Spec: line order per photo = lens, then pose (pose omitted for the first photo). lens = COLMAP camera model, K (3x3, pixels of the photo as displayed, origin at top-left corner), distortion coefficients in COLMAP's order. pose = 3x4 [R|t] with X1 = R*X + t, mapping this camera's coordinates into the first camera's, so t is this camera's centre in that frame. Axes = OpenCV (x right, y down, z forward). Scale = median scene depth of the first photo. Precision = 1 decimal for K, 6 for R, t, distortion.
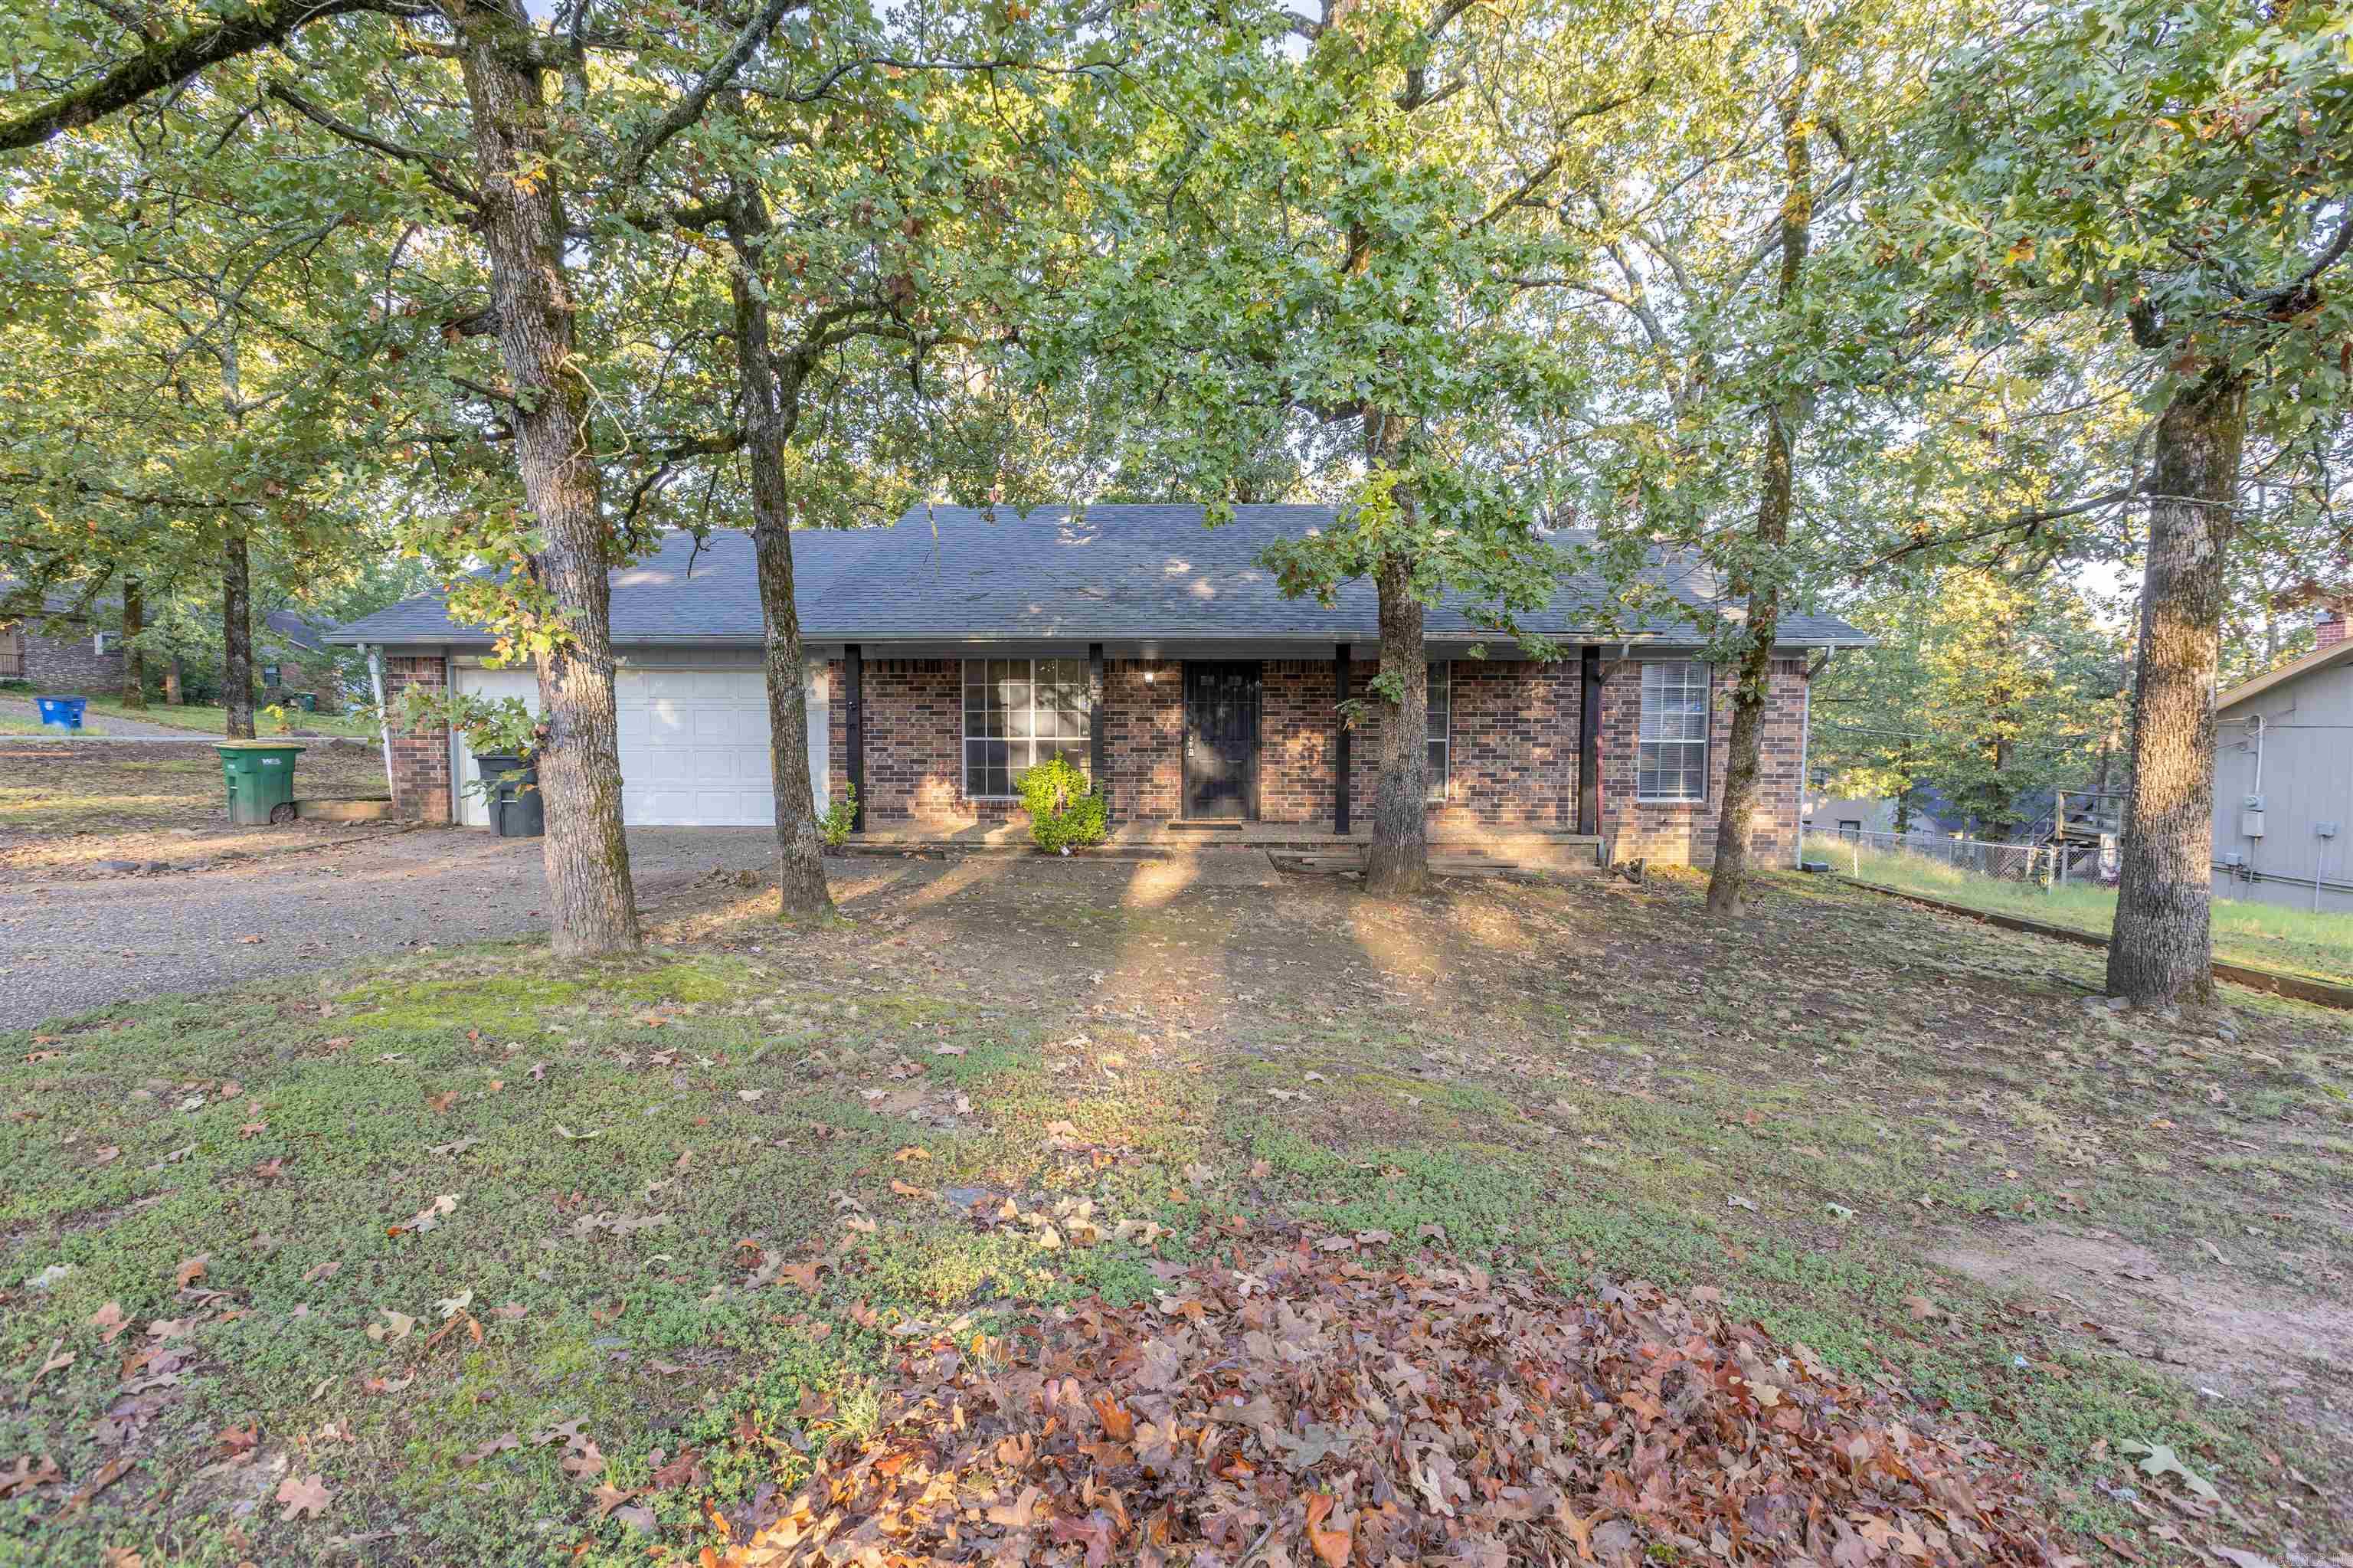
lens RADIAL K [[1063.3, 0, 1171.9], [0, 1063.3, 786.6], [0, 0, 1]] dist [0.004355, -0.000281]
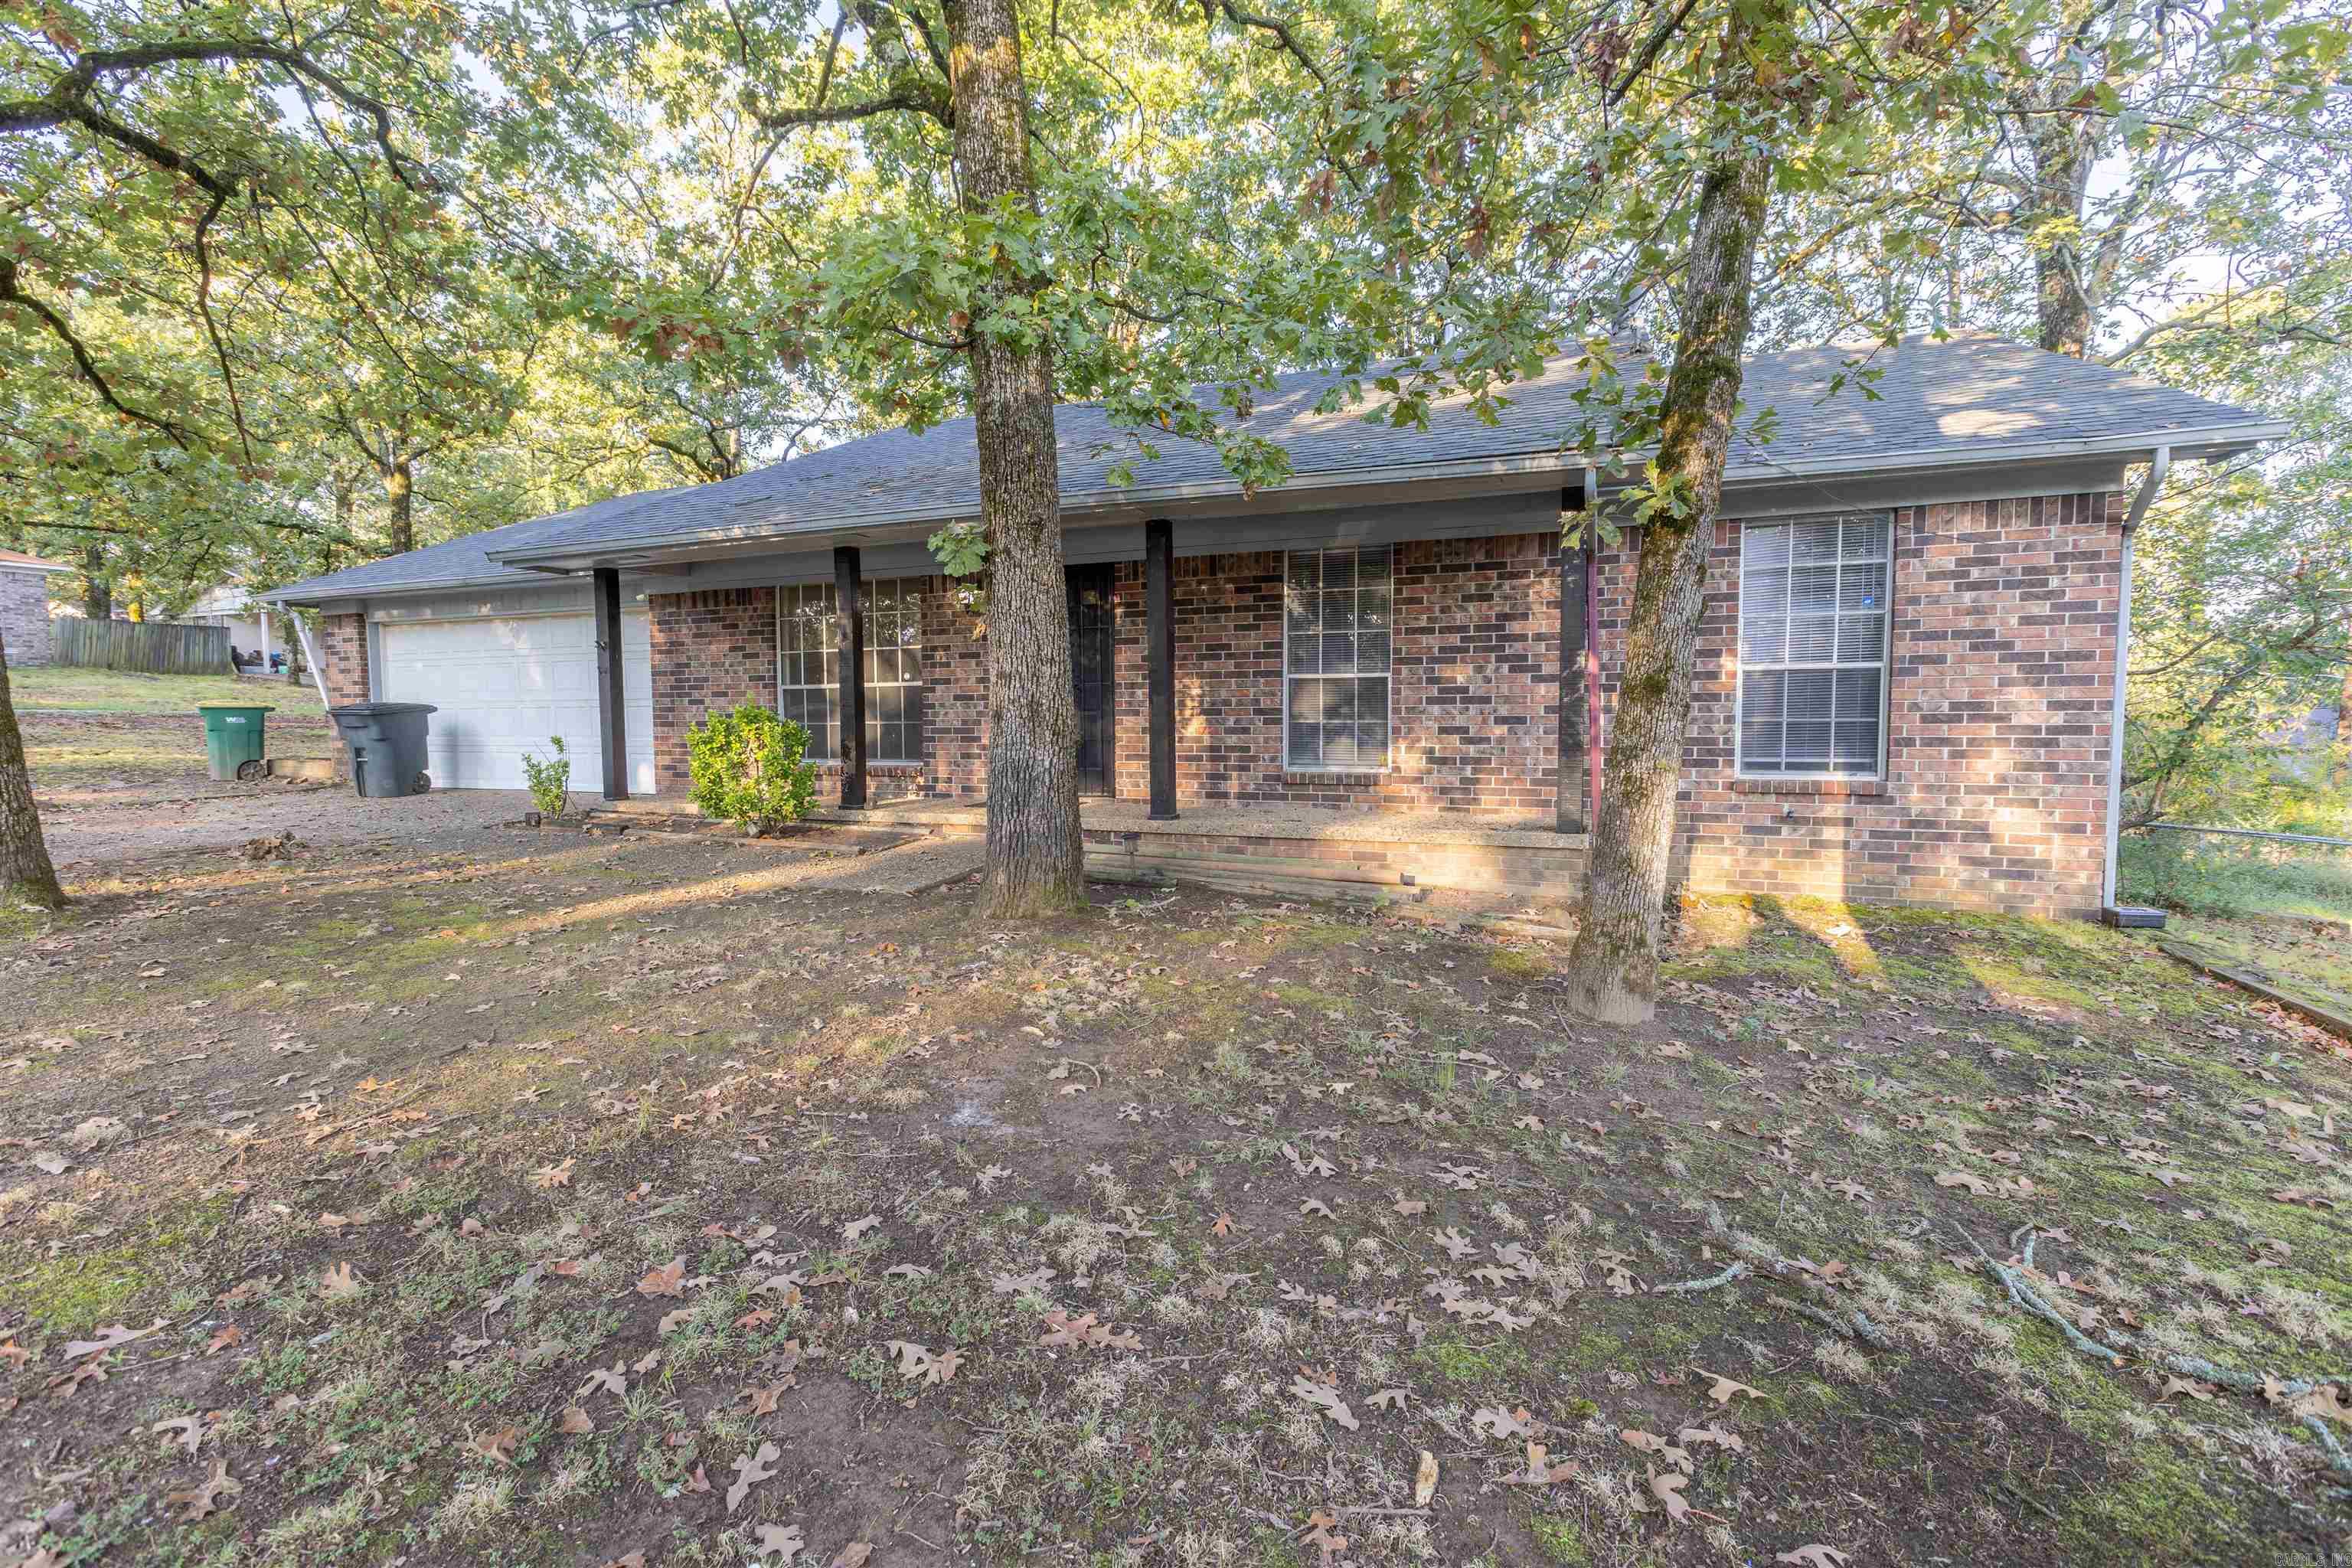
lens RADIAL K [[1062.8, 0, 1174.7], [0, 1062.8, 782.6], [0, 0, 1]] dist [0.004355, -0.000281]
pose [[0.920241, 0.015739, -0.391036, 0.388668], [-0.011751, 0.999852, 0.012590, 0.012906], [0.391176, -0.006991, 0.920289, 0.381550]]
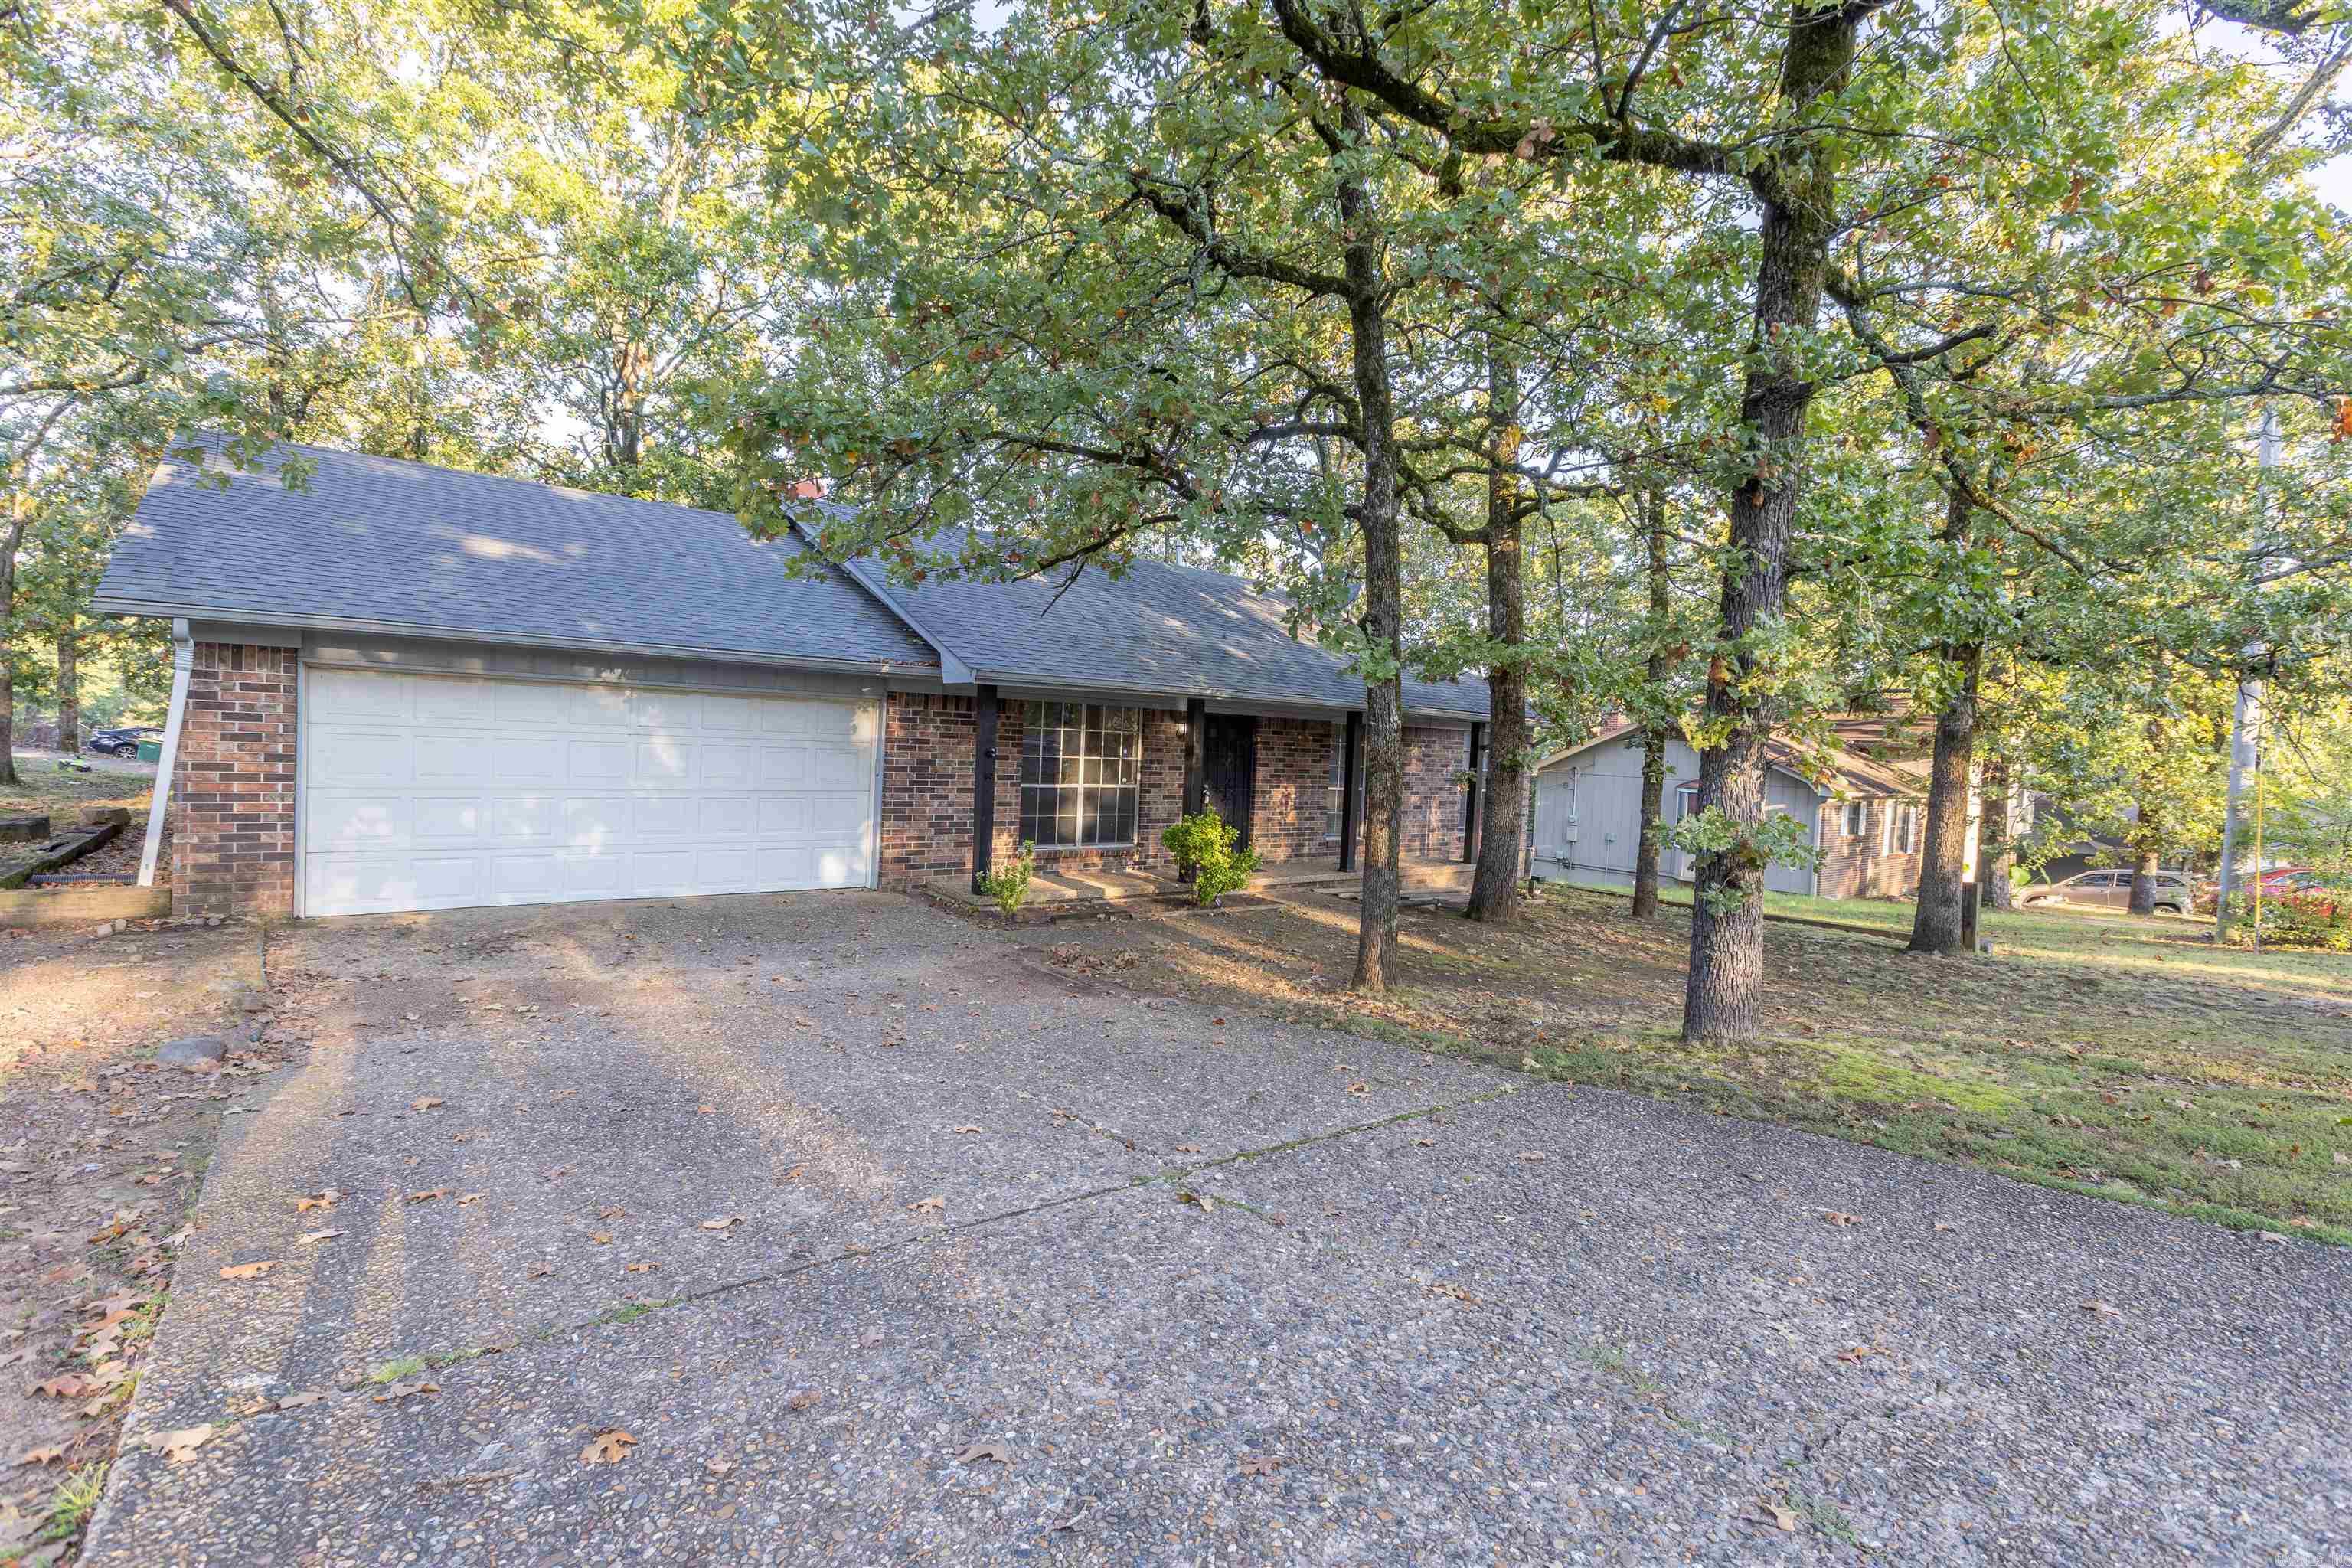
lens RADIAL K [[1062.8, 0, 1170.2], [0, 1062.8, 777.5], [0, 0, 1]] dist [0.004355, -0.000281]
pose [[0.771268, 0.011042, 0.636414, -0.684712], [-0.021799, 0.999721, 0.009072, -0.063150], [-0.636137, -0.020871, 0.771294, 0.199063]]
